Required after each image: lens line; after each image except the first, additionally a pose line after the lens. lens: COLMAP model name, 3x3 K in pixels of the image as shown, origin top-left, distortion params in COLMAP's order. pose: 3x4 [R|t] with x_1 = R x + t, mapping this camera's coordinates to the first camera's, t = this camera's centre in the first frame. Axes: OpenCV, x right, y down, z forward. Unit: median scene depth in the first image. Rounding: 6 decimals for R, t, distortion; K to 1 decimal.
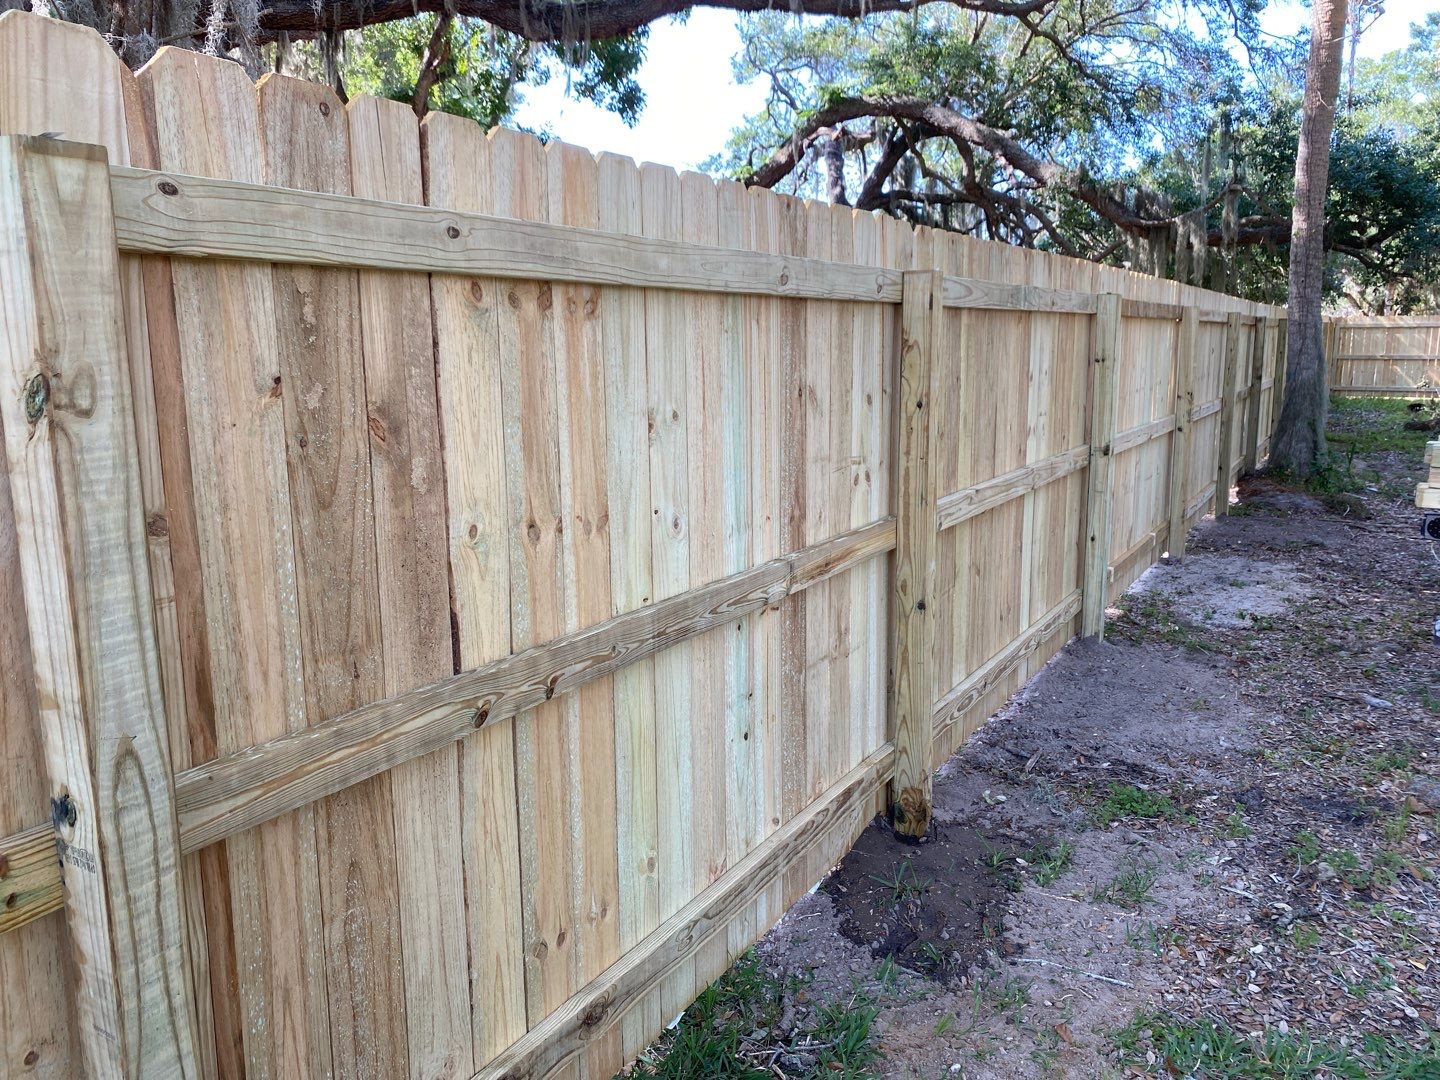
lens RADIAL K [[1099.7, 0, 720.0], [0, 1099.7, 540.0], [0, 0, 1]] dist [0.071372, -0.110633]
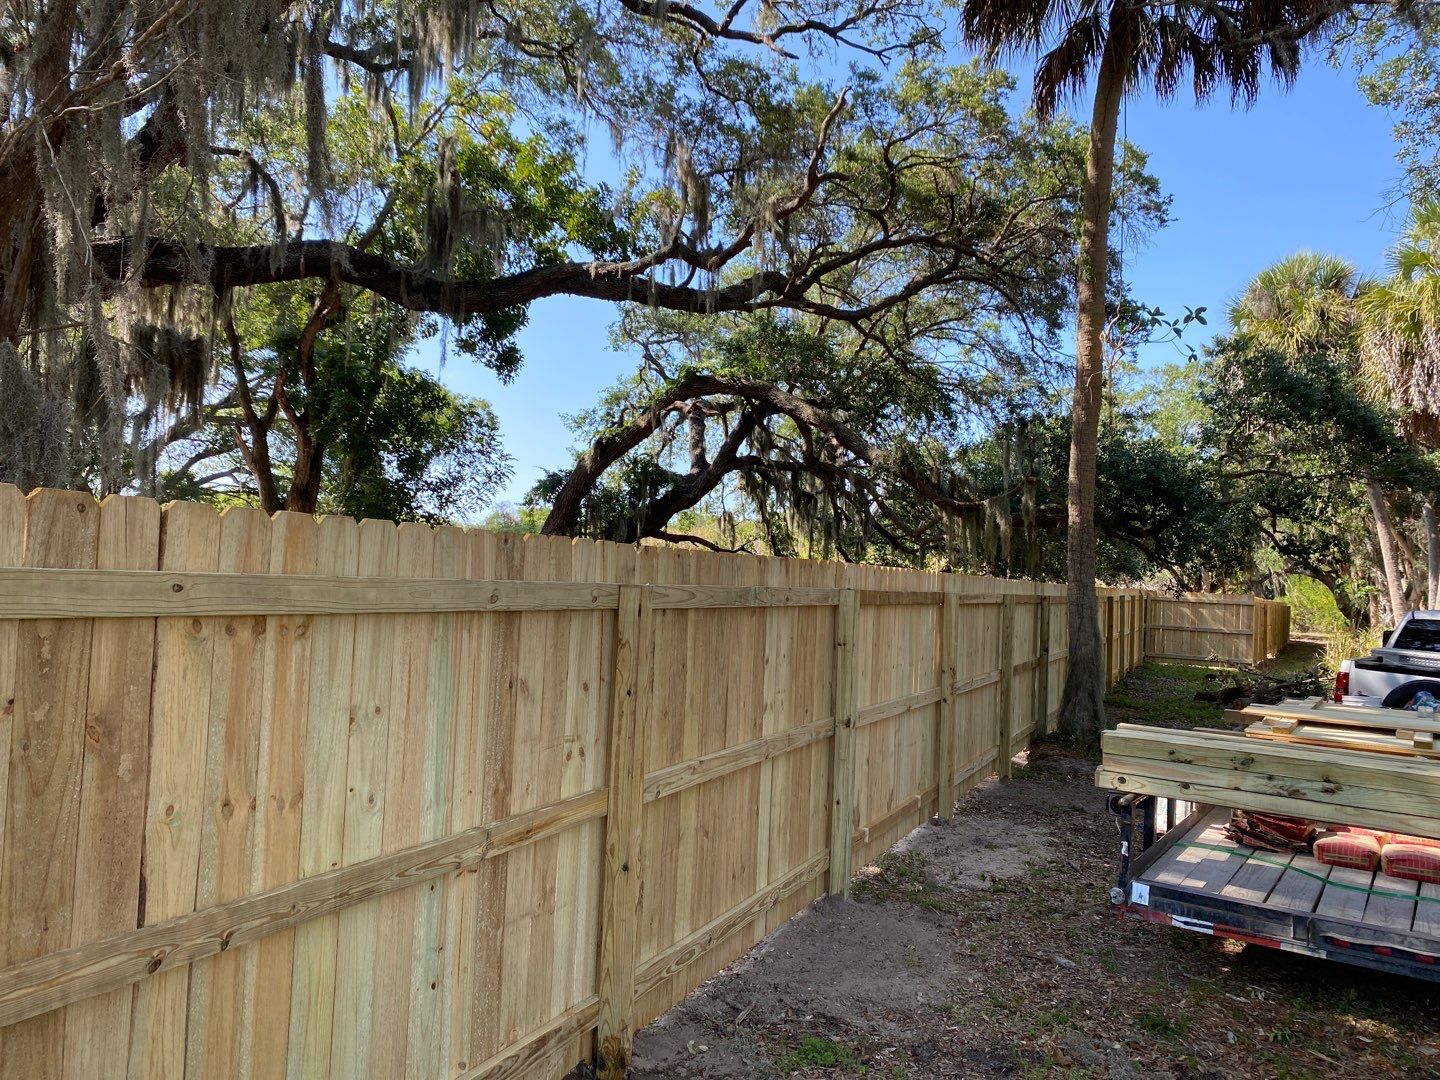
lens RADIAL K [[1110.5, 0, 720.0], [0, 1110.5, 540.0], [0, 0, 1]] dist [0.054155, -0.052338]
pose [[0.993628, 0.053253, 0.099331, 0.141371], [-0.031526, 0.977475, -0.208681, -0.033654], [-0.108207, 0.204220, 0.972926, -0.214026]]
